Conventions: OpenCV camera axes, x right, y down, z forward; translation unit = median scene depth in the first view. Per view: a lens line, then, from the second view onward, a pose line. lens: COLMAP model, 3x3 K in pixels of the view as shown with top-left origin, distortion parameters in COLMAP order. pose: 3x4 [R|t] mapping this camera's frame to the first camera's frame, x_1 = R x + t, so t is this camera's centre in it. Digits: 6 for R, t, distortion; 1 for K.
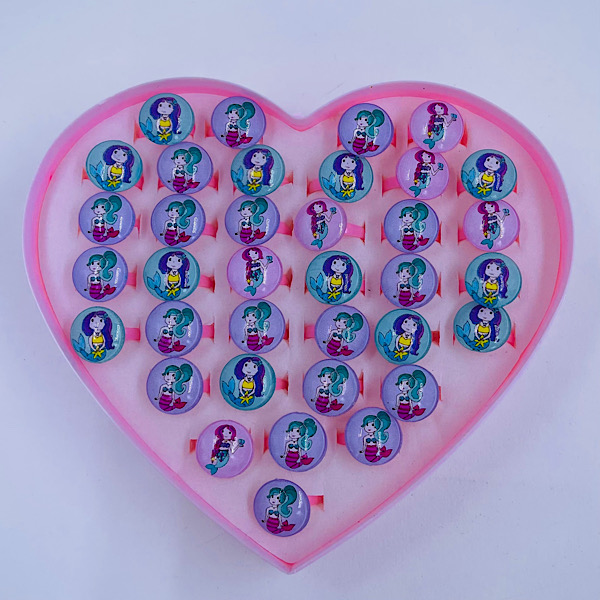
lens RADIAL K [[520.7, 0, 300.0], [0, 520.7, 300.0], [0, 0, 1]] dist [0.038870, -0.001024]
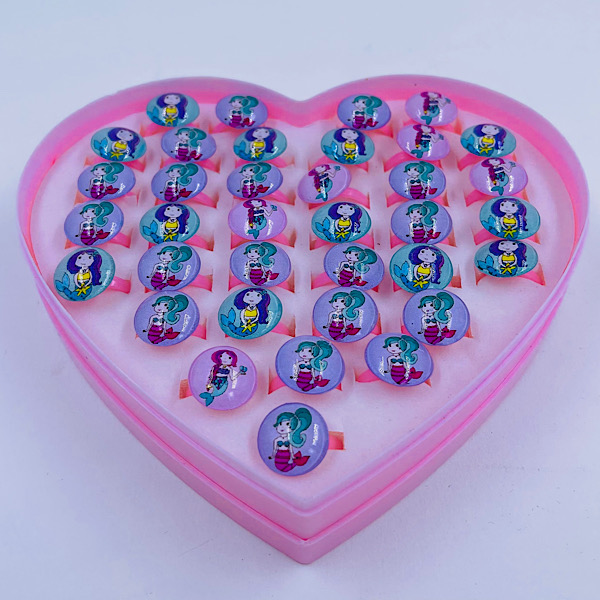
lens RADIAL K [[520.7, 0, 300.0], [0, 520.7, 300.0], [0, 0, 1]] dist [0.038870, -0.001024]
pose [[0.999600, -0.027066, 0.008247, -0.022336], [0.028267, 0.942496, -0.333020, 0.414506], [0.001240, 0.333120, 0.942884, 0.158896]]
